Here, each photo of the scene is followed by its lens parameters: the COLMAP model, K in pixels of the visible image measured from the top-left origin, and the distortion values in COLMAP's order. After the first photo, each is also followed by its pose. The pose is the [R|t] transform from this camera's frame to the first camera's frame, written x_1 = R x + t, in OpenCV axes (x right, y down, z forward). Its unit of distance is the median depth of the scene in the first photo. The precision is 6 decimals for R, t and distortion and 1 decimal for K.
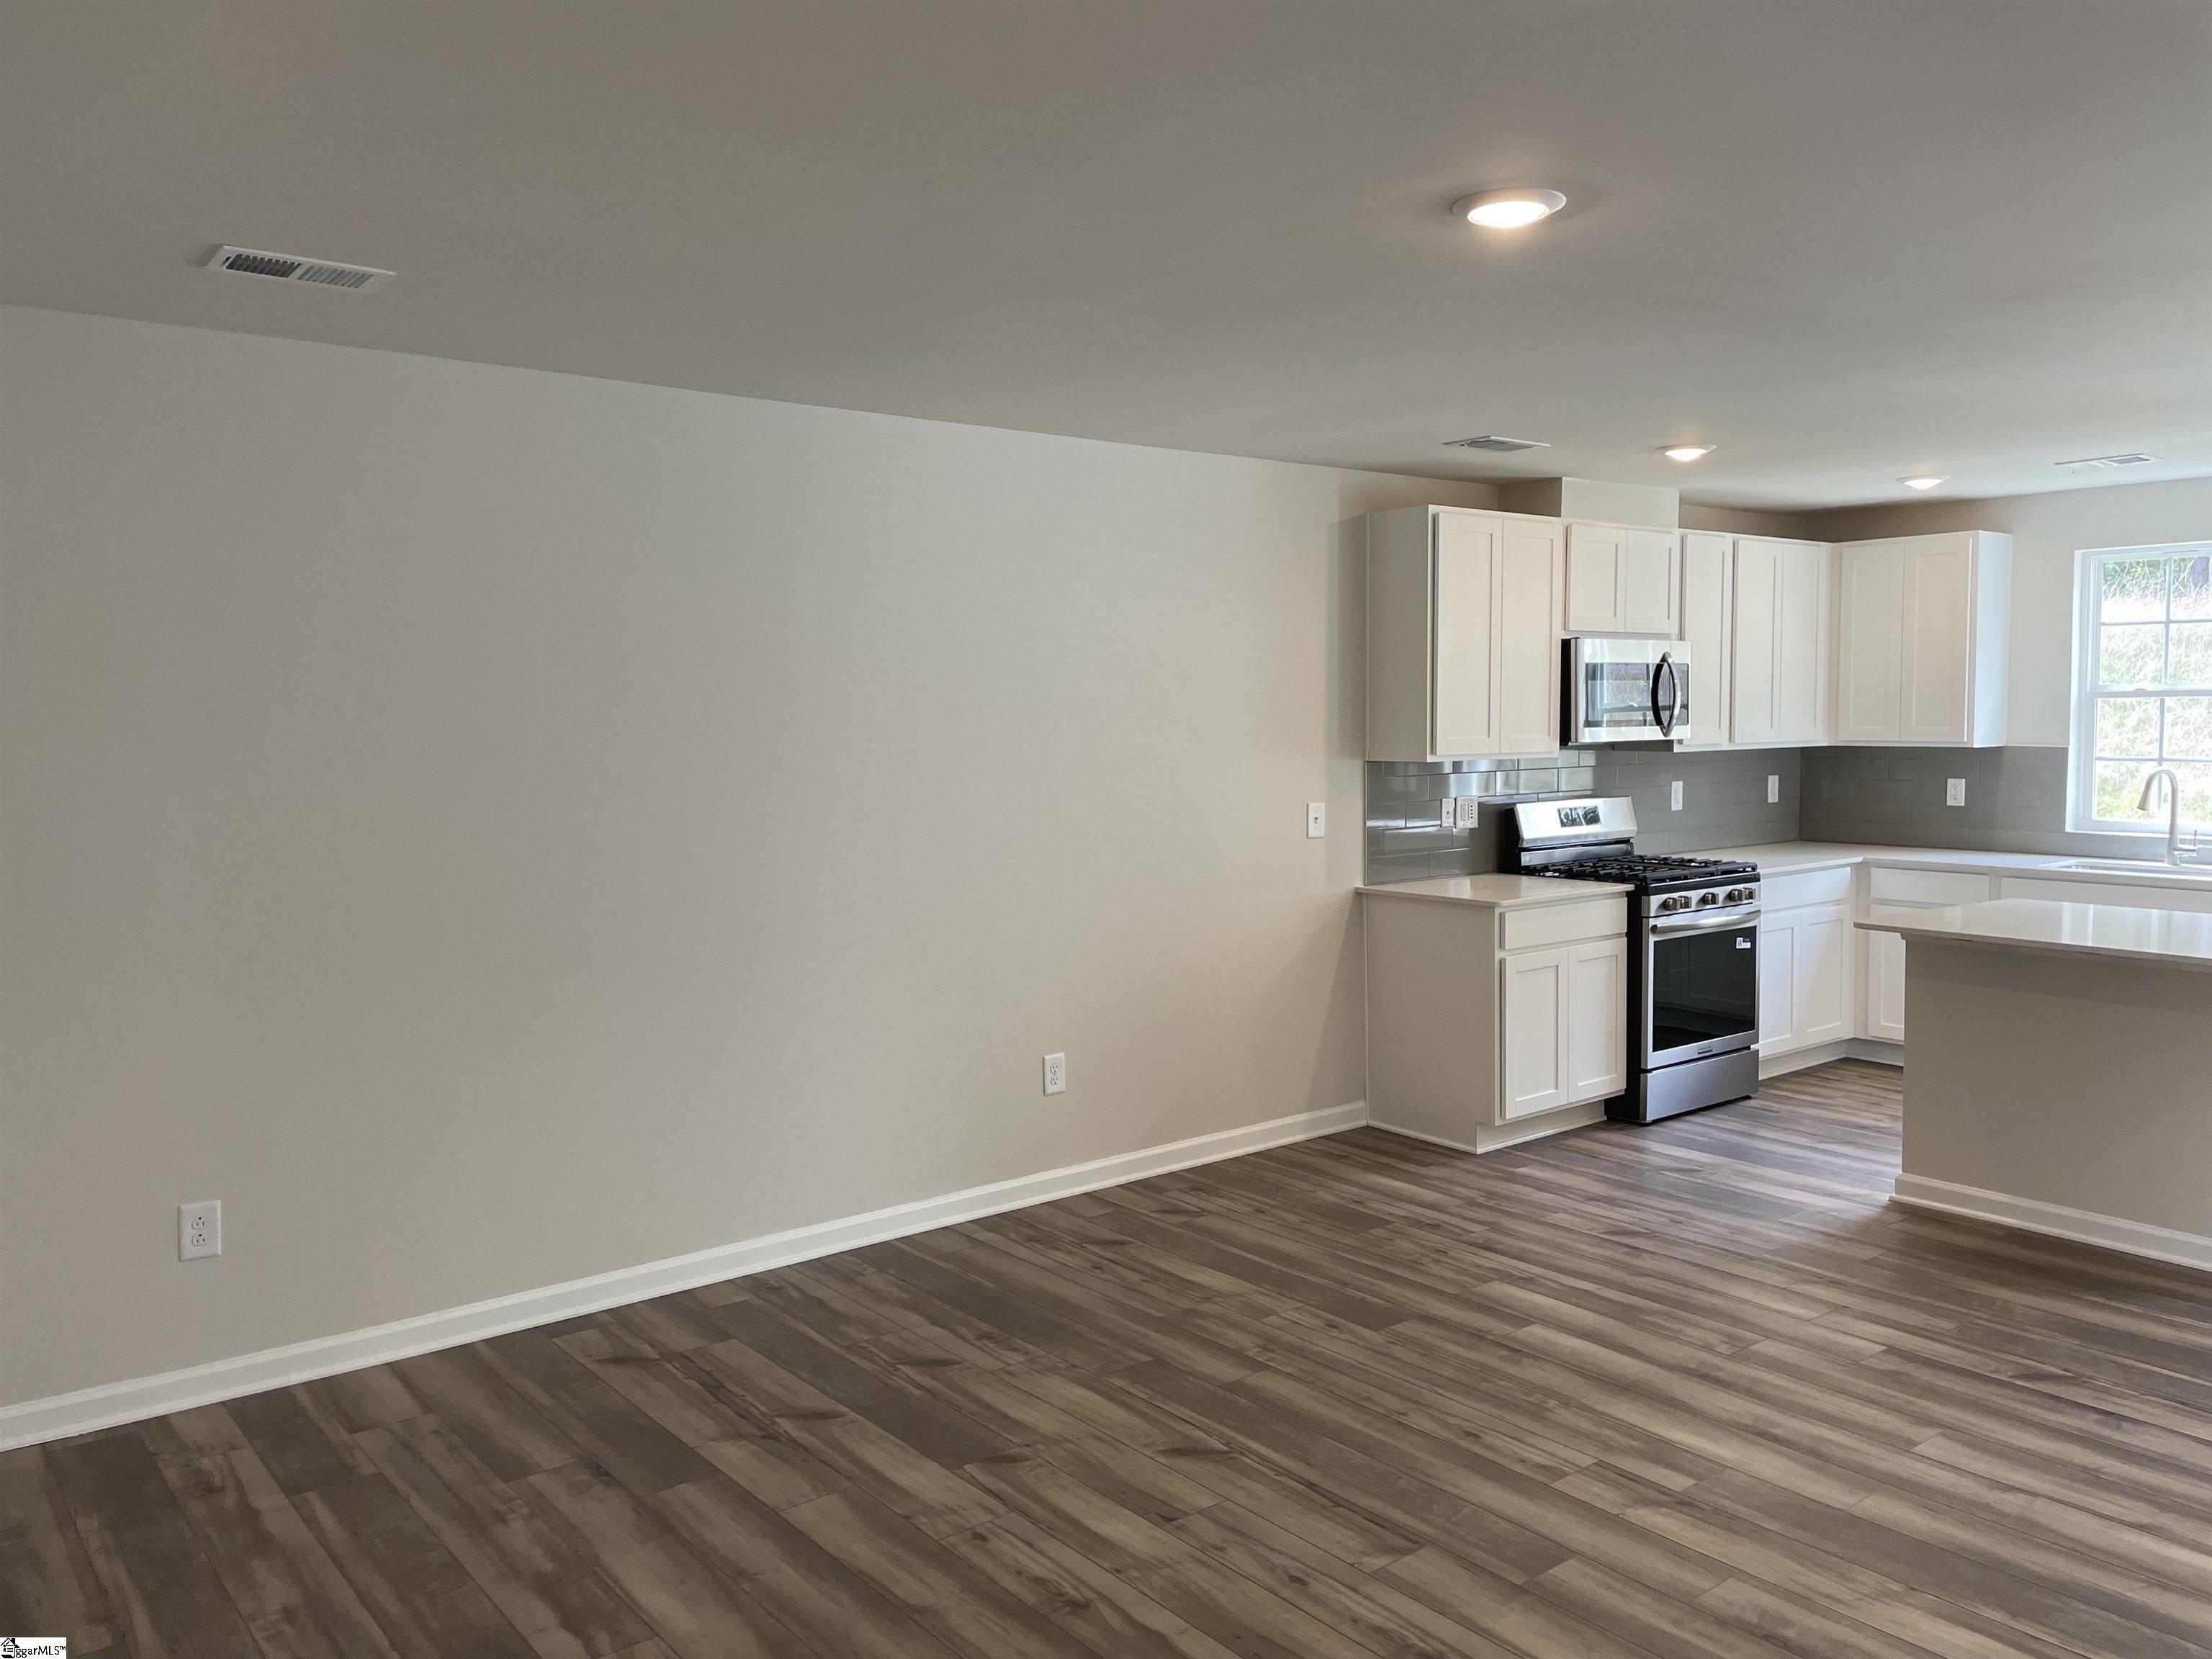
lens RADIAL K [[1694.3, 0, 1106.0], [0, 1694.3, 829.5], [0, 0, 1]] dist [0.034953, -0.002593]
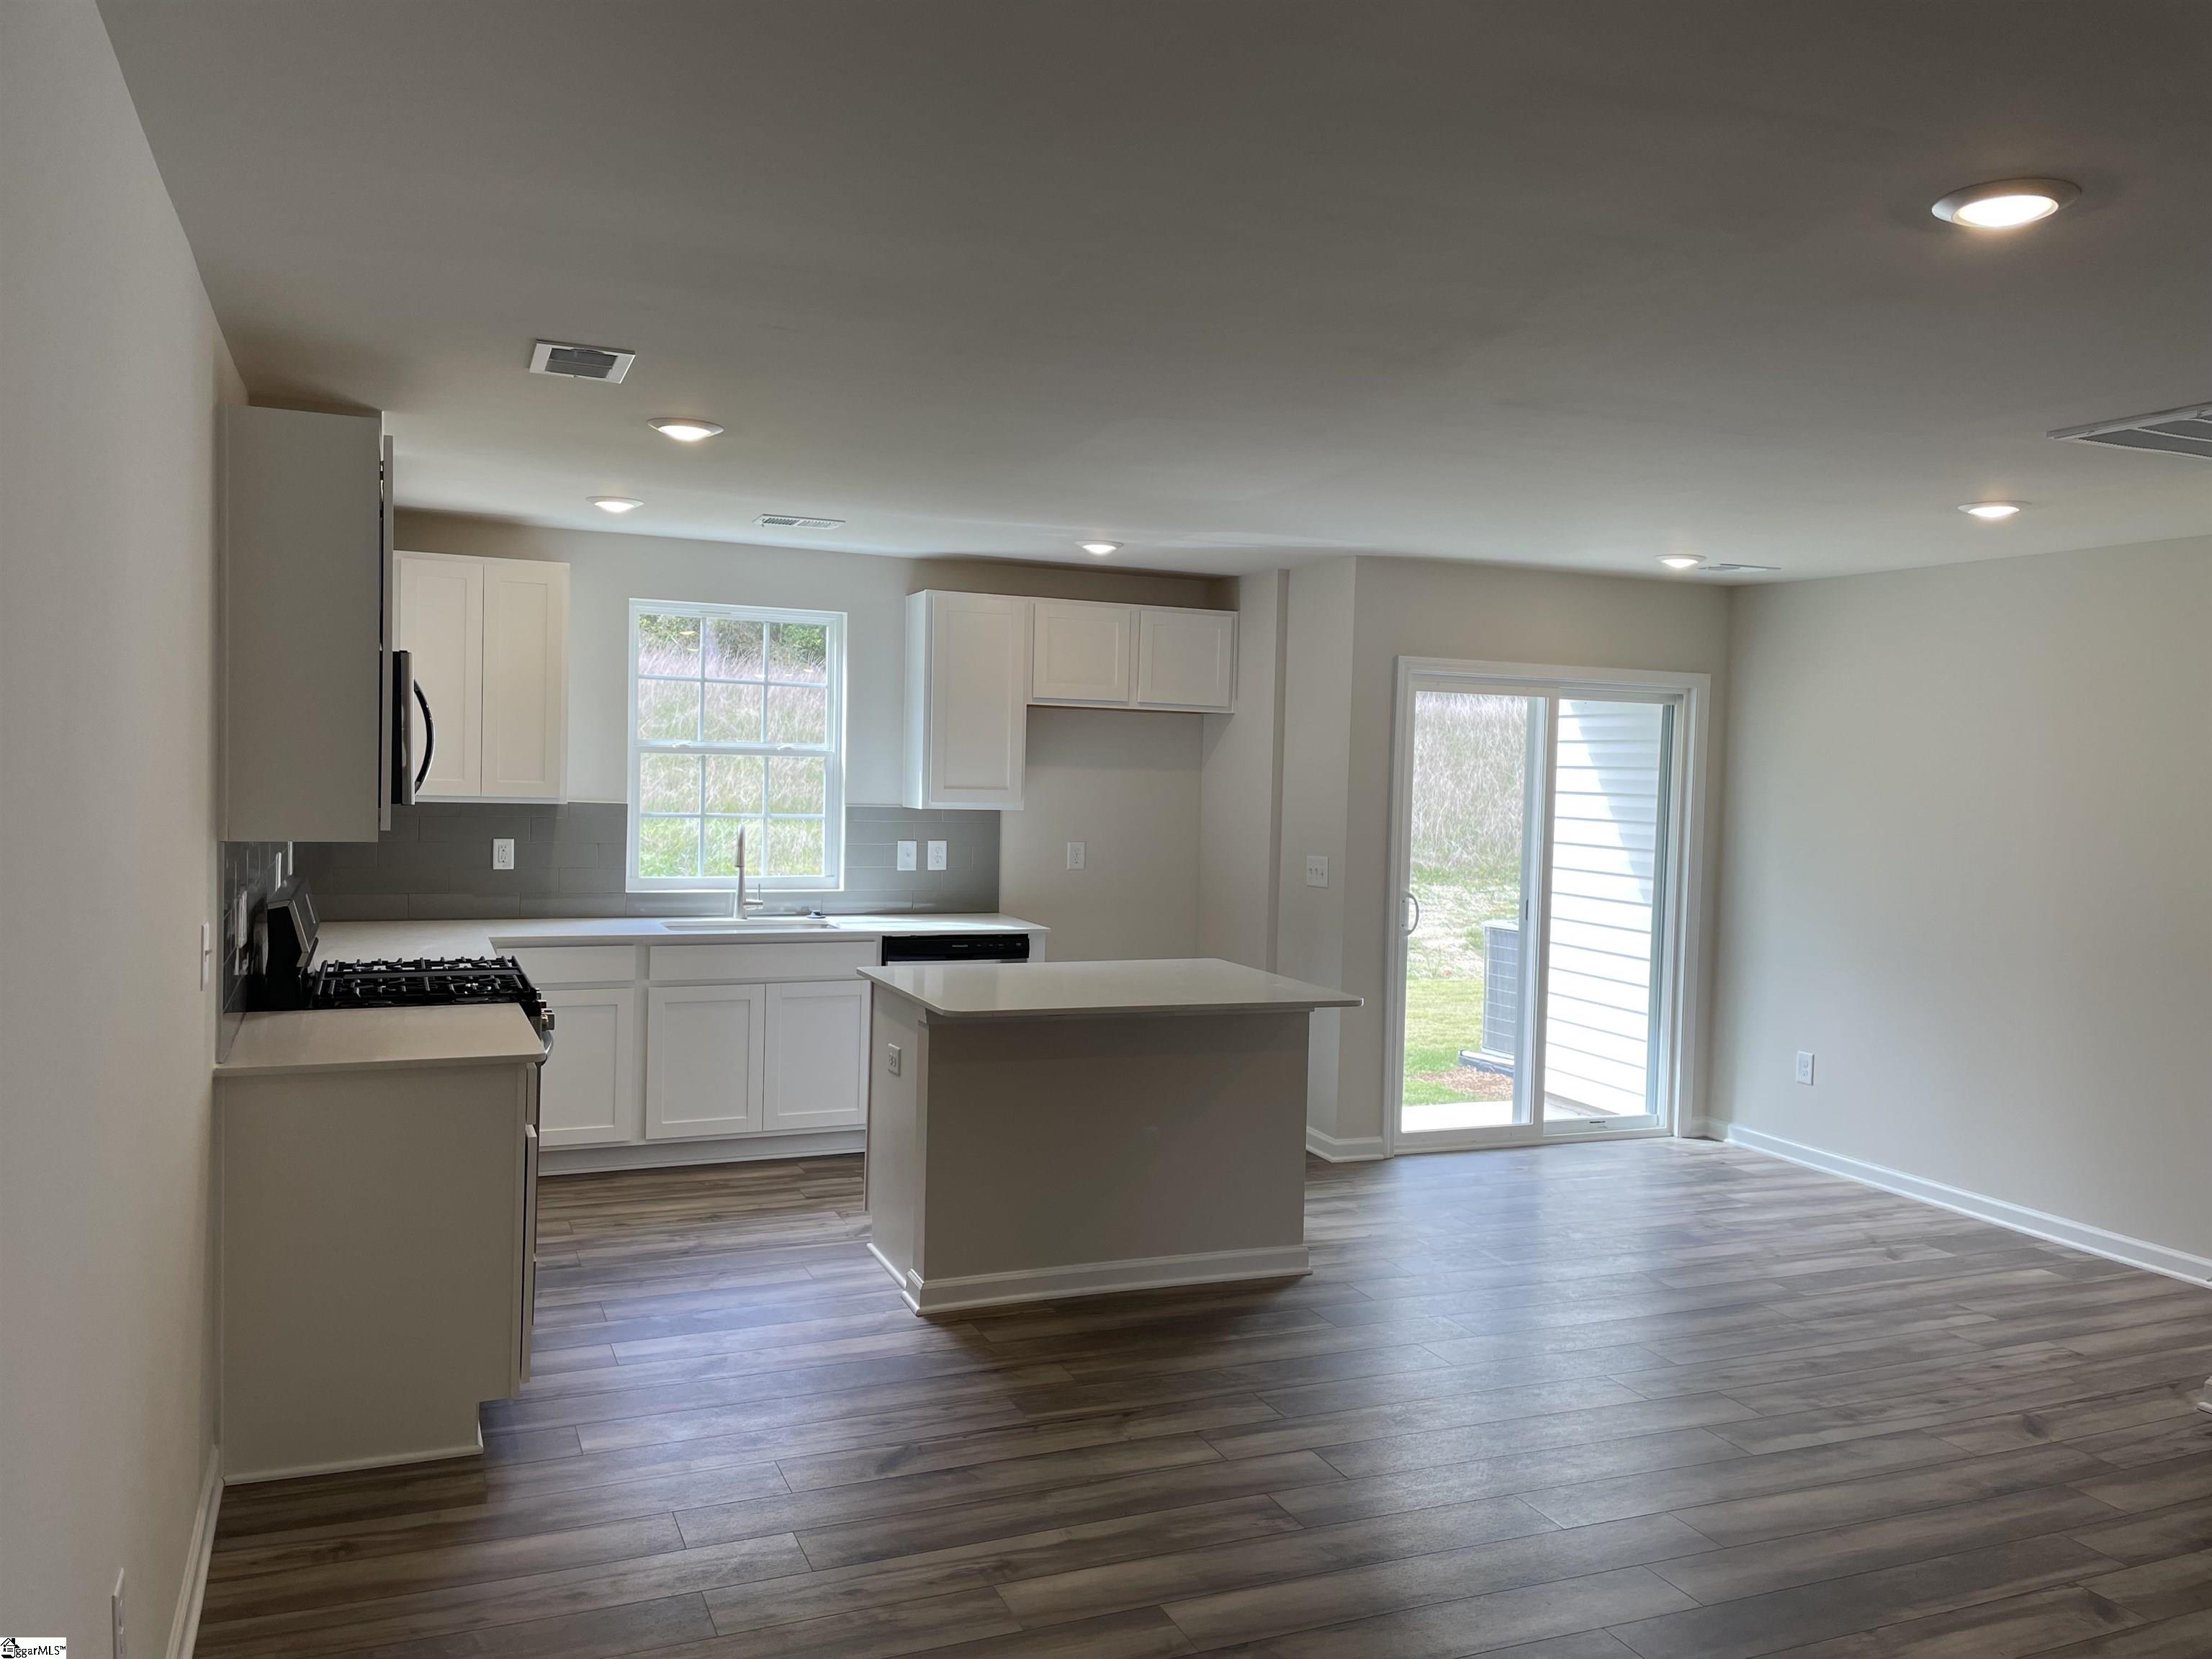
lens RADIAL K [[1694.3, 0, 1106.0], [0, 1694.3, 829.5], [0, 0, 1]] dist [0.034953, -0.002593]
pose [[0.255540, -0.025412, 0.966464, -0.324126], [0.040098, 0.999073, 0.015667, -0.043001], [-0.965967, 0.034750, 0.256322, 0.569913]]
